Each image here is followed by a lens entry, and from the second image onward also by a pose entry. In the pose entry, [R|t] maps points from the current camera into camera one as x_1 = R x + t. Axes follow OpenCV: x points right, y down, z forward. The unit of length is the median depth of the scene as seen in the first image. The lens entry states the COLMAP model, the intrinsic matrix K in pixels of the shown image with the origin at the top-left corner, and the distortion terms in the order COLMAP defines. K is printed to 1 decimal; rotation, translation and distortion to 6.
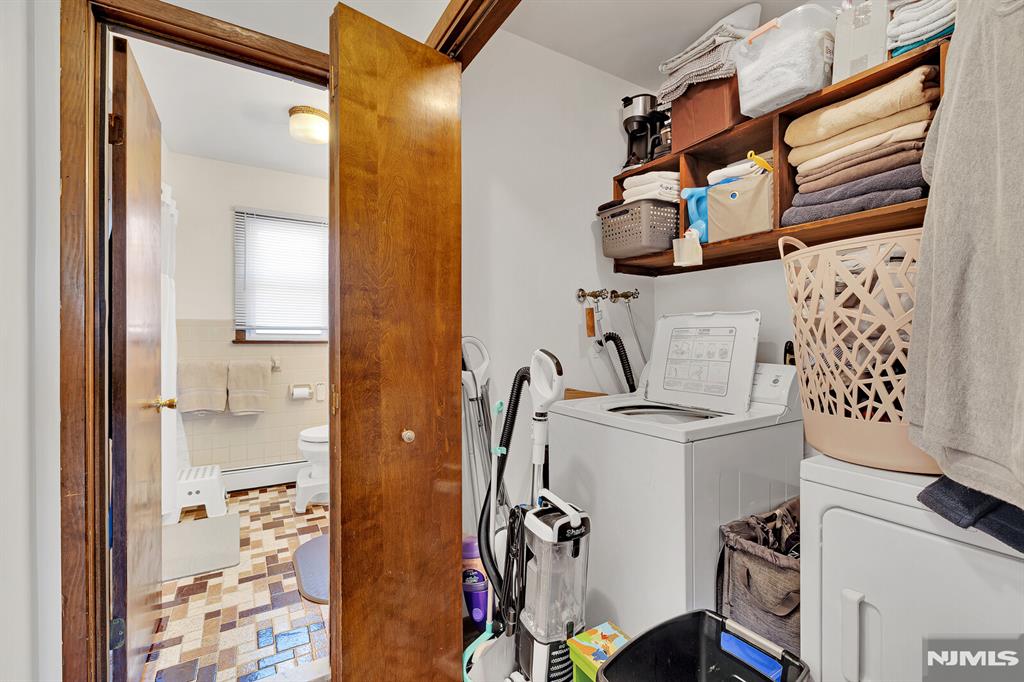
lens RADIAL K [[435.6, 0, 511.5], [0, 435.6, 342.4], [0, 0, 1]] dist [0.000397, 0.001378]
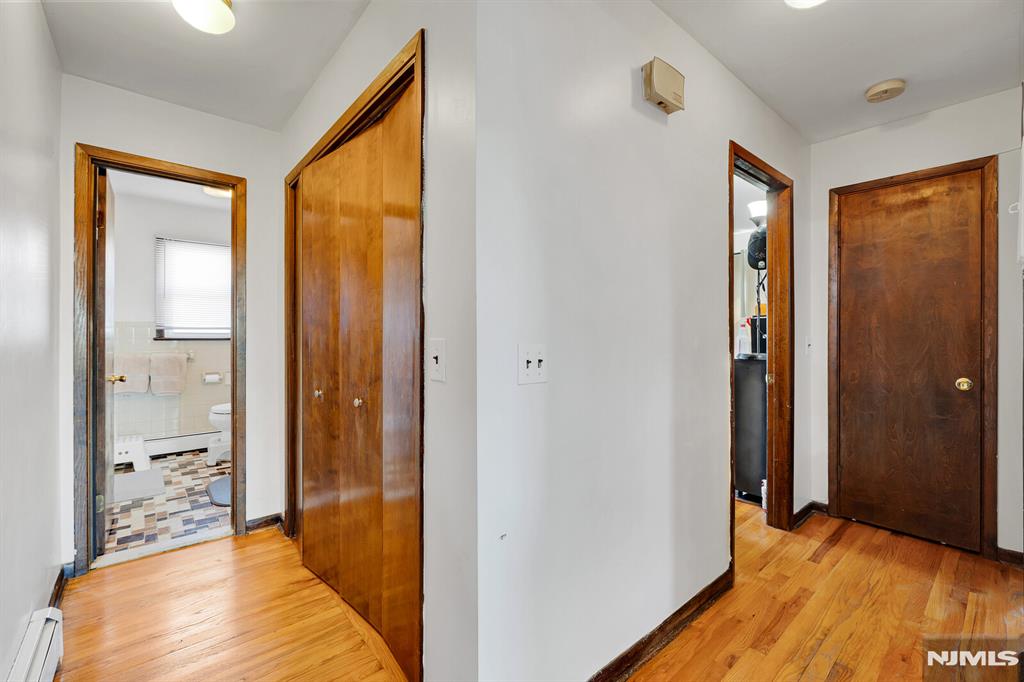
lens RADIAL K [[435.6, 0, 511.8], [0, 435.6, 333.6], [0, 0, 1]] dist [0.000397, 0.001378]
pose [[0.987966, -0.003595, 0.154629, 0.219785], [0.005467, 0.999917, -0.011685, 0.003736], [-0.154574, 0.012390, 0.987903, -0.466423]]
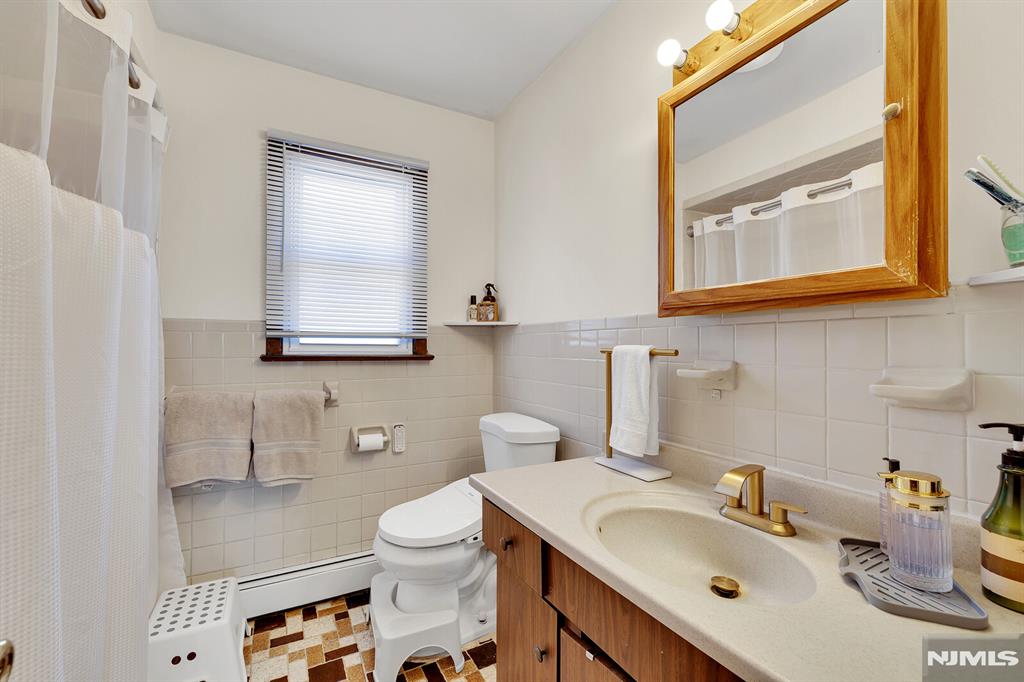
lens RADIAL K [[435.6, 0, 511.1], [0, 435.6, 344.5], [0, 0, 1]] dist [0.000397, 0.001378]
pose [[0.998726, -0.001362, -0.050437, -0.301849], [0.000459, 0.999840, -0.017893, -0.009749], [0.050454, 0.017847, 0.998567, 0.473584]]
